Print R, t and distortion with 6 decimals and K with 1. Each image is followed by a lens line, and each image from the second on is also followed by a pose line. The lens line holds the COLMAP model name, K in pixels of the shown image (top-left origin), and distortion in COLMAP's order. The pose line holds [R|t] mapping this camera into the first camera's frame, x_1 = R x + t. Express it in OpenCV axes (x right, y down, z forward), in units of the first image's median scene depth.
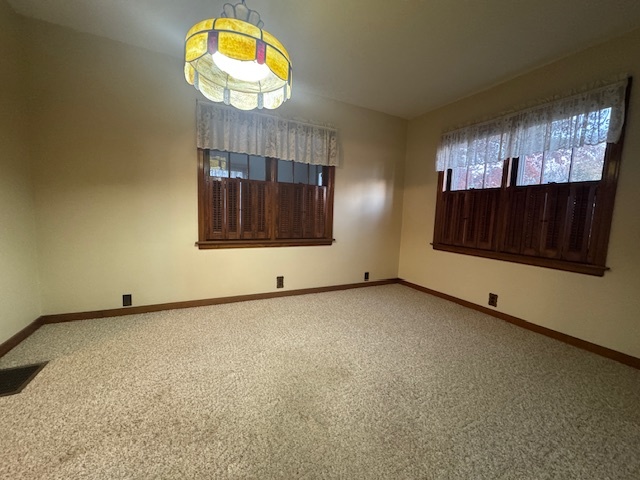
lens RADIAL K [[253.2, 0, 320.0], [0, 253.2, 240.0], [0, 0, 1]] dist [-0.004028, -0.000354]
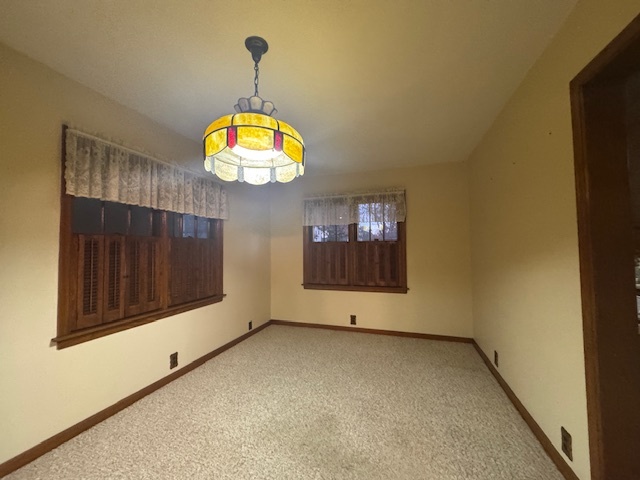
lens RADIAL K [[253.2, 0, 320.0], [0, 253.2, 240.0], [0, 0, 1]] dist [-0.004028, -0.000354]
pose [[0.709395, -0.015987, 0.704630, -0.441960], [0.106190, 0.990755, -0.084429, -0.107685], [-0.696766, 0.134718, 0.704534, 0.073332]]
